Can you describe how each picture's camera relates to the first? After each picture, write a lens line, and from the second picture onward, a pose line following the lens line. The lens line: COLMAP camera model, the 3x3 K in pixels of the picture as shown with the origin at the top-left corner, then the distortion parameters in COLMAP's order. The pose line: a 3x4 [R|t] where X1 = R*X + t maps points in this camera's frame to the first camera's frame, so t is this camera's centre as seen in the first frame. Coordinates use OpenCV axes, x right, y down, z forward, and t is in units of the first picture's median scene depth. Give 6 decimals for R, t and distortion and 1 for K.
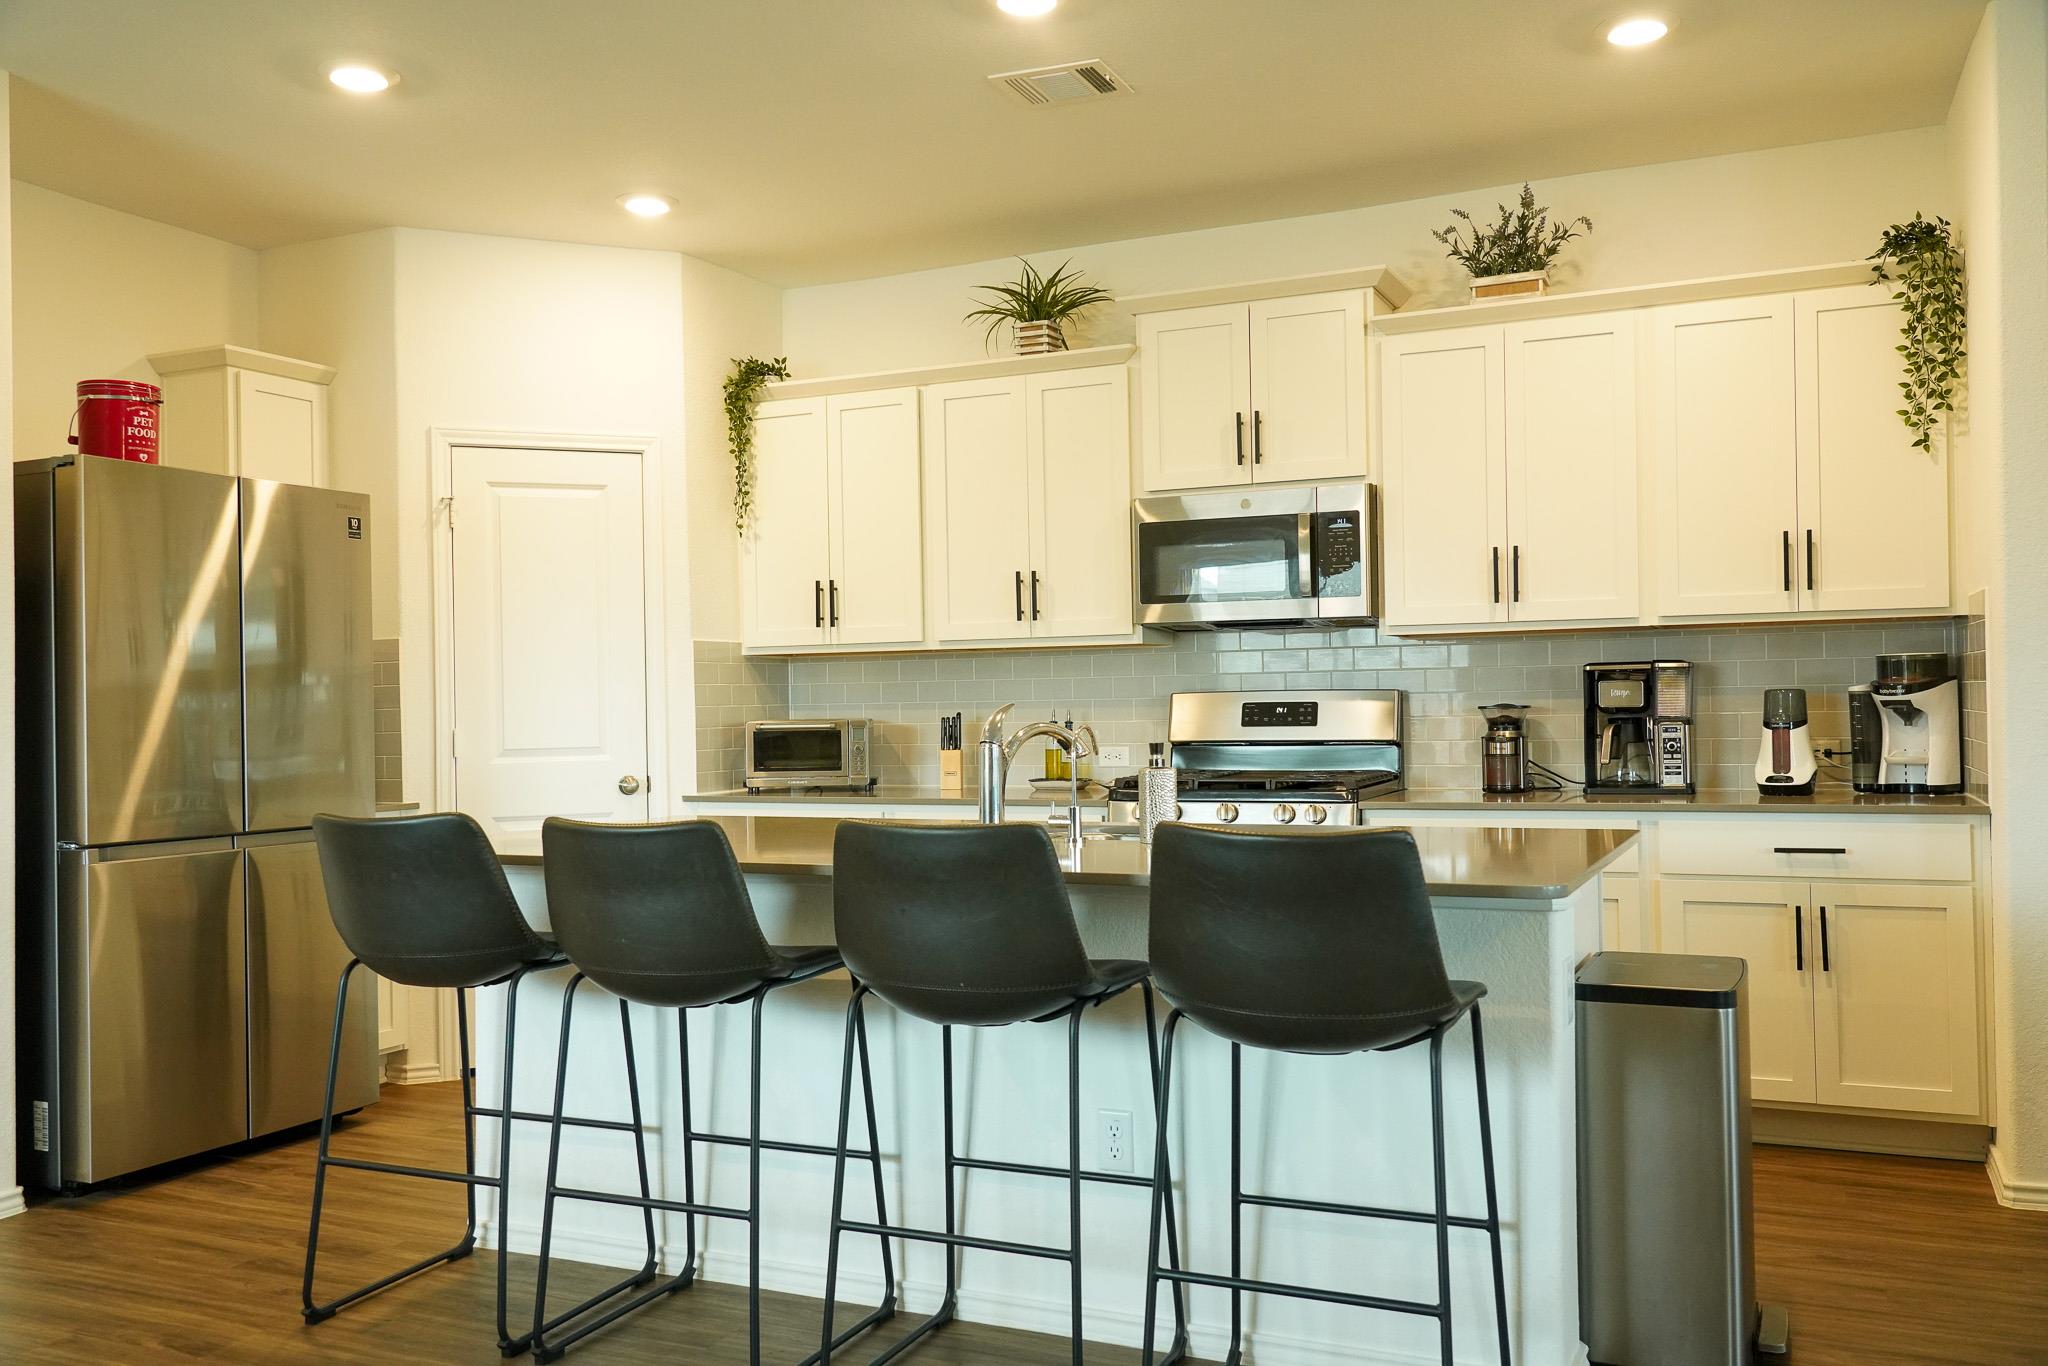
lens RADIAL K [[1691.1, 0, 1020.6], [0, 1691.1, 686.4], [0, 0, 1]] dist [0.004091, -0.001858]
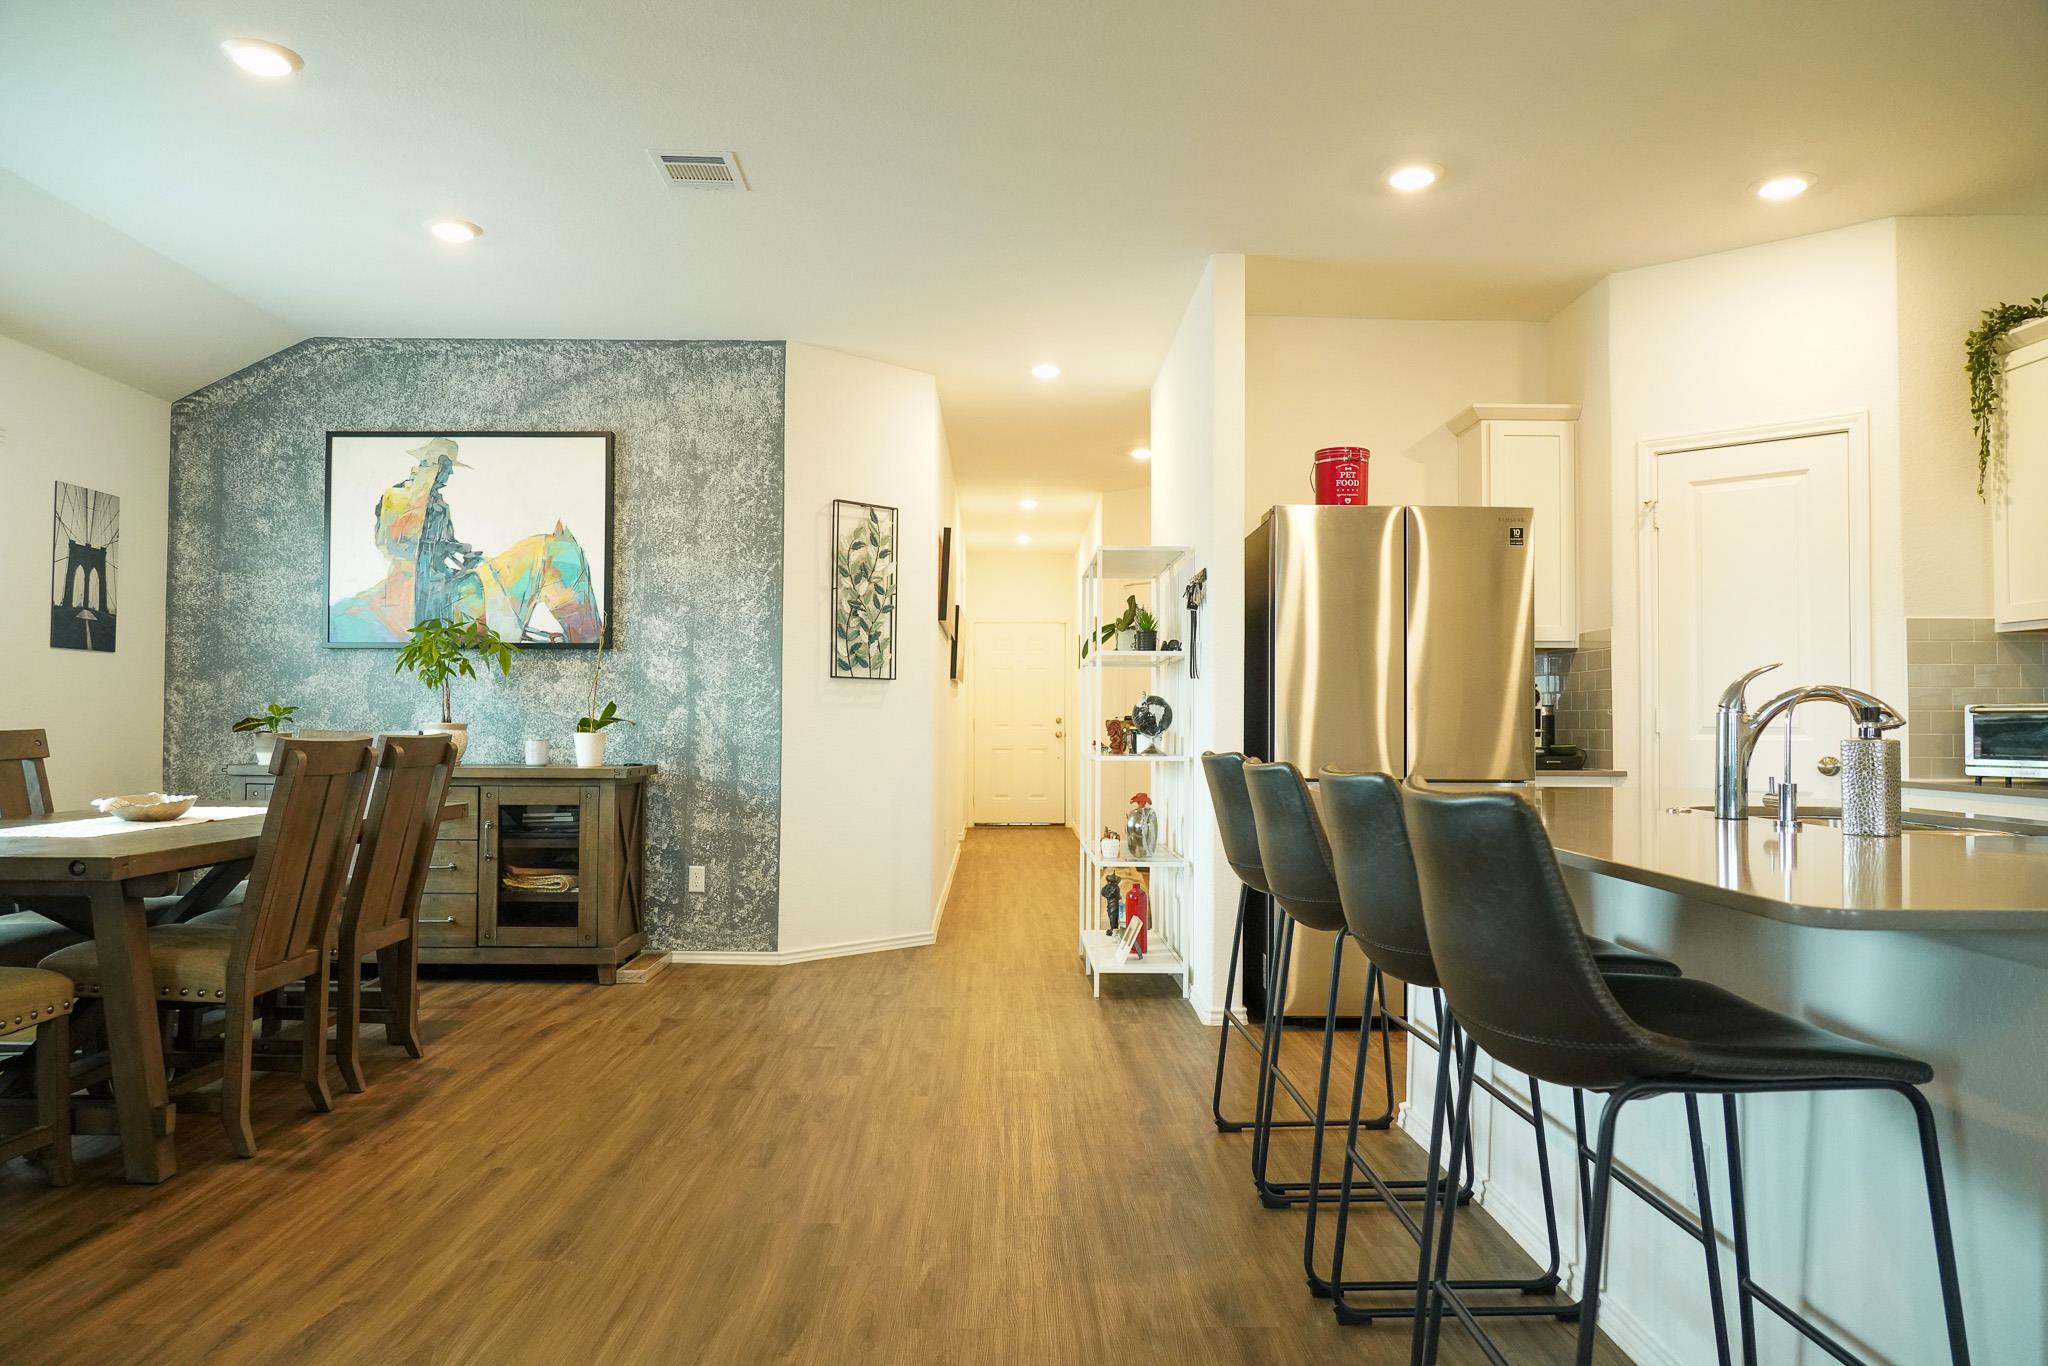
lens RADIAL K [[1371.1, 0, 1015.8], [0, 1371.1, 689.6], [0, 0, 1]] dist [-0.033646, 0.021455]
pose [[0.426477, -0.002155, -0.904496, 0.324053], [-0.002592, 0.999990, -0.003605, 0.019308], [0.904495, 0.003882, 0.426467, 0.254132]]
